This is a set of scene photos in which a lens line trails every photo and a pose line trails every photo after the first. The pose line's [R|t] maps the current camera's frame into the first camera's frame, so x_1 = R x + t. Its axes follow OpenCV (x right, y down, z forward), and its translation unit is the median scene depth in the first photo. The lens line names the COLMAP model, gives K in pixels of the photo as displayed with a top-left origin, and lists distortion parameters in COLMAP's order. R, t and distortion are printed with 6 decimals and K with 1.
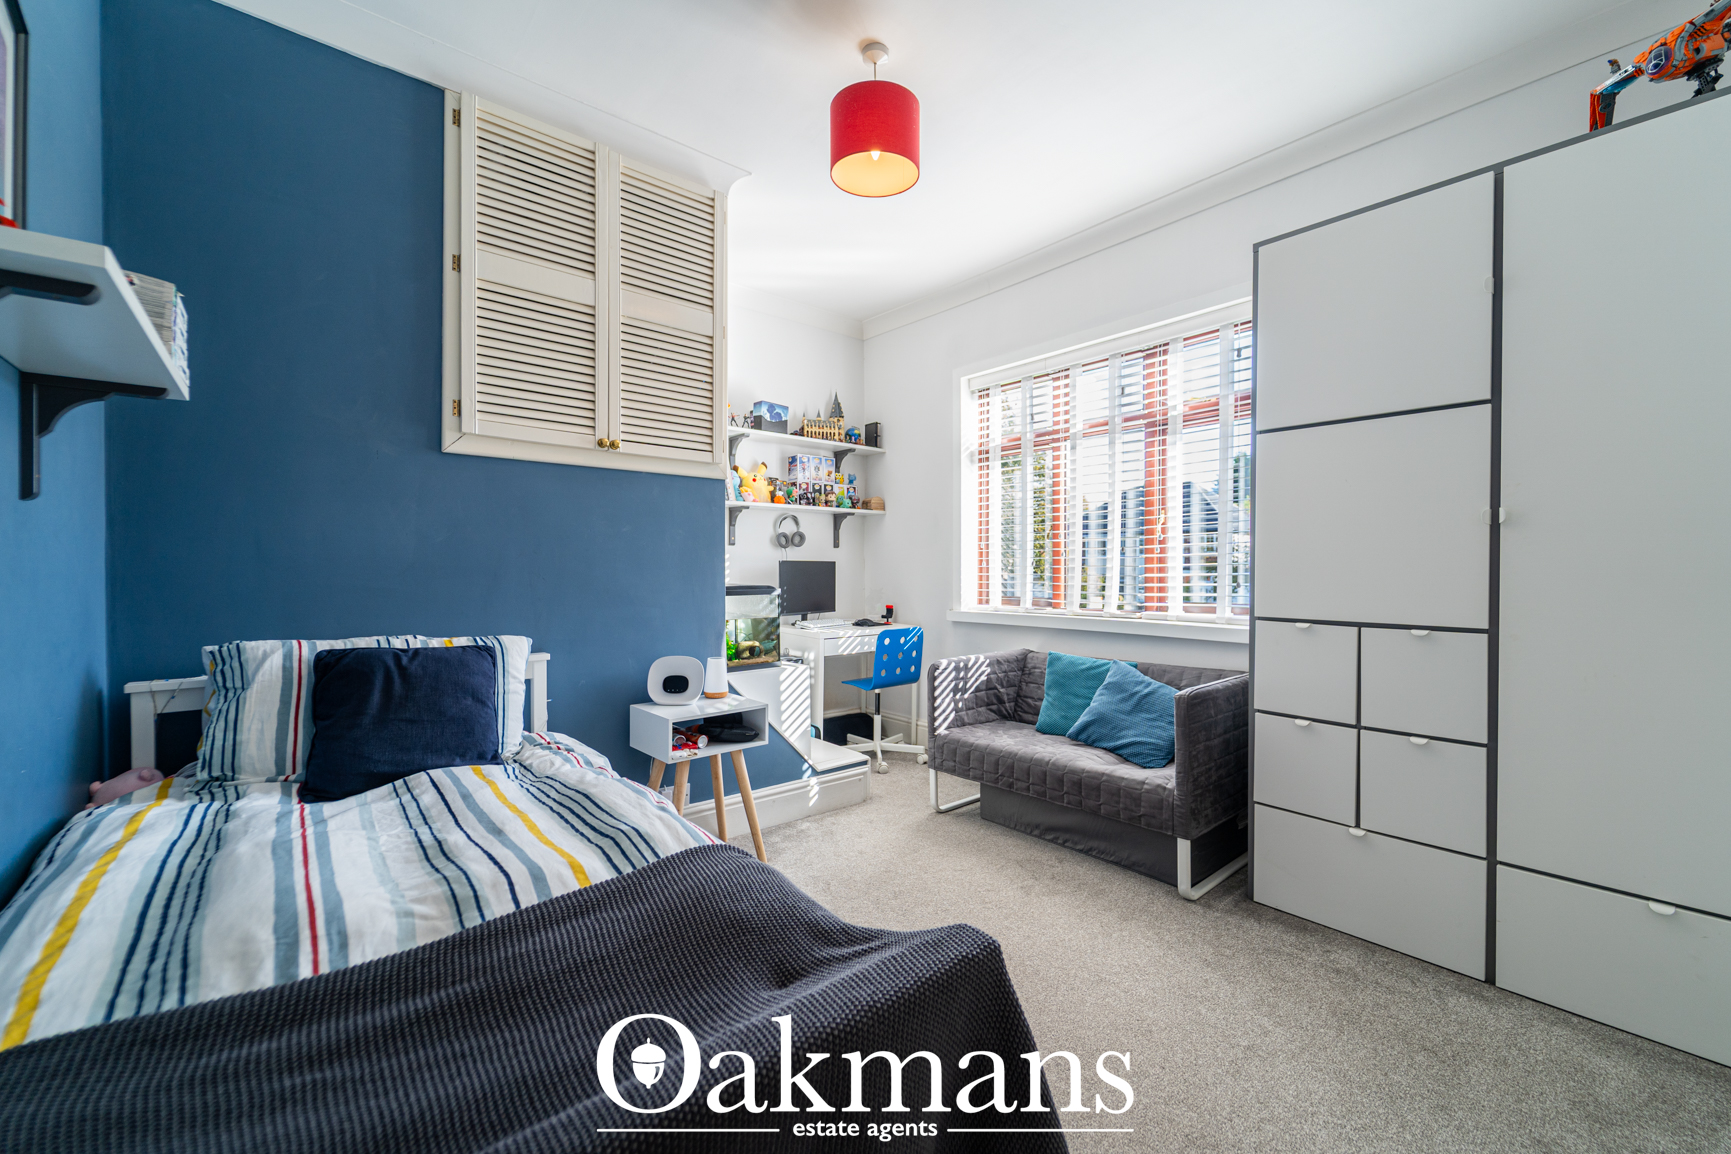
lens RADIAL K [[696.2, 0, 895.4], [0, 696.2, 572.7], [0, 0, 1]] dist [-0.008582, 0.000044]
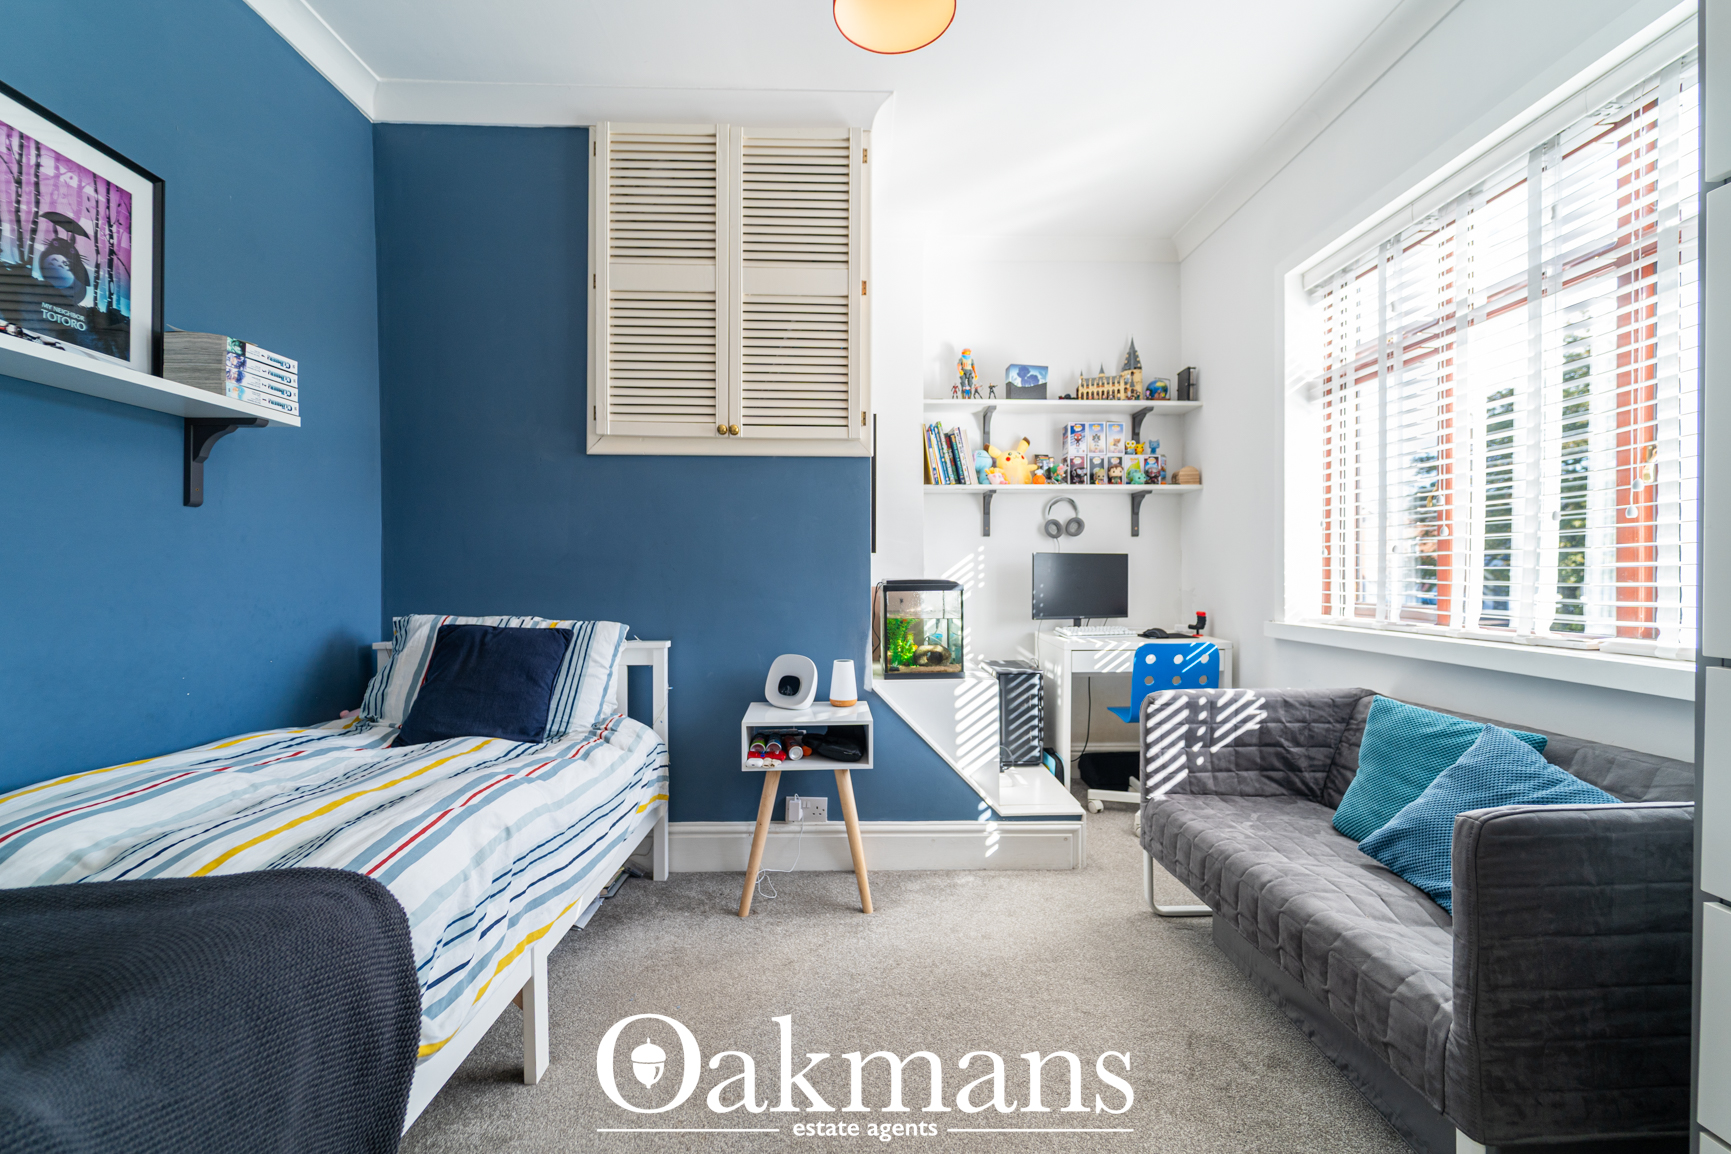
lens RADIAL K [[716.4, 0, 875.7], [0, 716.4, 572.7], [0, 0, 1]] dist [0.001534, -0.000312]
pose [[0.770840, -0.001091, -0.637028, 0.298462], [-0.002546, 0.999985, -0.004795, 0.014035], [0.637024, 0.005318, 0.770825, 0.281470]]
